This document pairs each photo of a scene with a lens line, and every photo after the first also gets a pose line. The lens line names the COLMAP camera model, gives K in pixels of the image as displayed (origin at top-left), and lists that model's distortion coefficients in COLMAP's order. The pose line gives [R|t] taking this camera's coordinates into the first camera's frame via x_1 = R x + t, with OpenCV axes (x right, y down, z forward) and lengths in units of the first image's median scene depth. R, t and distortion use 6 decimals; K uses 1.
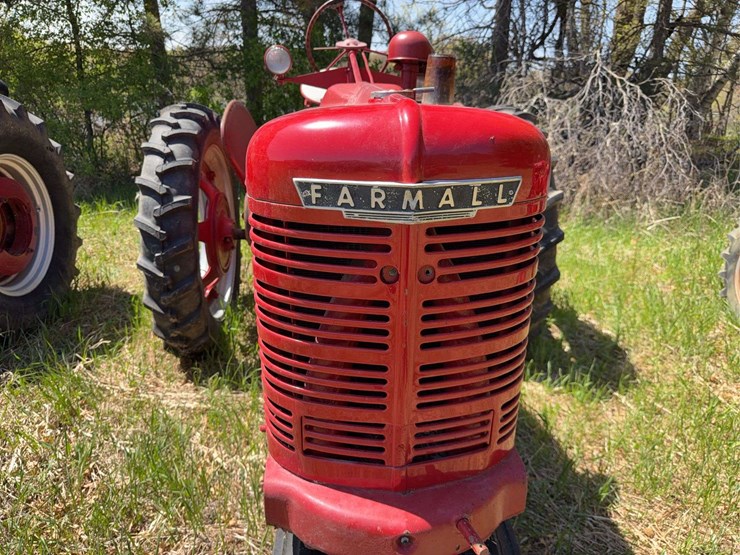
lens RADIAL K [[533.8, 0, 370.0], [0, 533.8, 277.5], [0, 0, 1]] dist [-0.011344, -0.005103]
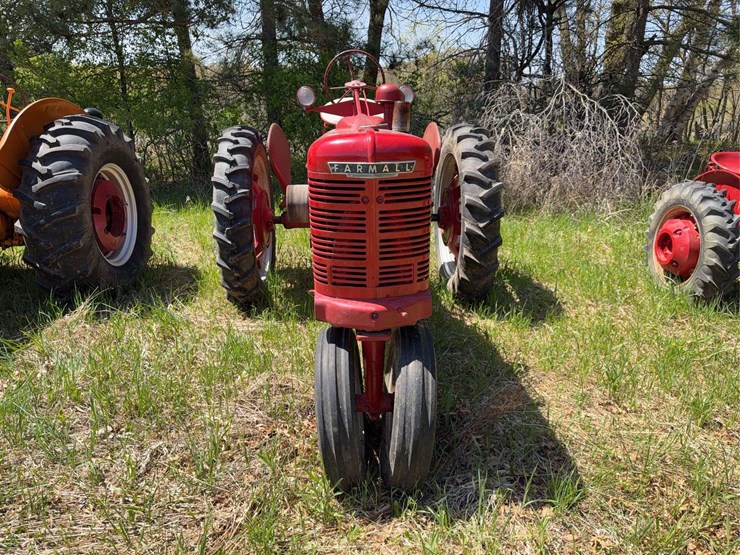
lens RADIAL K [[522.3, 0, 373.3], [0, 522.3, 279.9], [0, 0, 1]] dist [0.080406, -0.121537]
pose [[0.999740, -0.012142, -0.019292, 0.034521], [0.011846, 0.999811, -0.015395, 0.121639], [0.019475, 0.015163, 0.999695, -0.437765]]
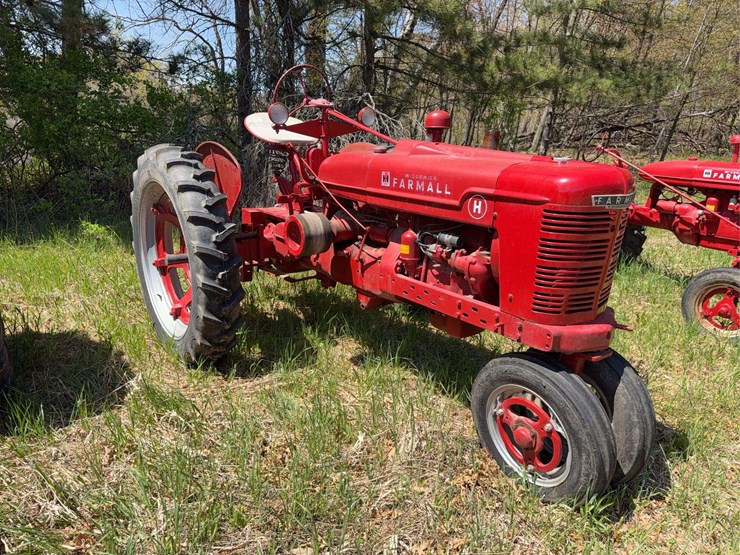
lens RADIAL K [[522.3, 0, 373.3], [0, 522.3, 279.9], [0, 0, 1]] dist [0.080406, -0.121537]
pose [[0.828062, -0.151407, 0.539805, -0.720146], [0.162445, 0.986335, 0.027461, -0.005054], [-0.536586, 0.064949, 0.841342, -0.176754]]
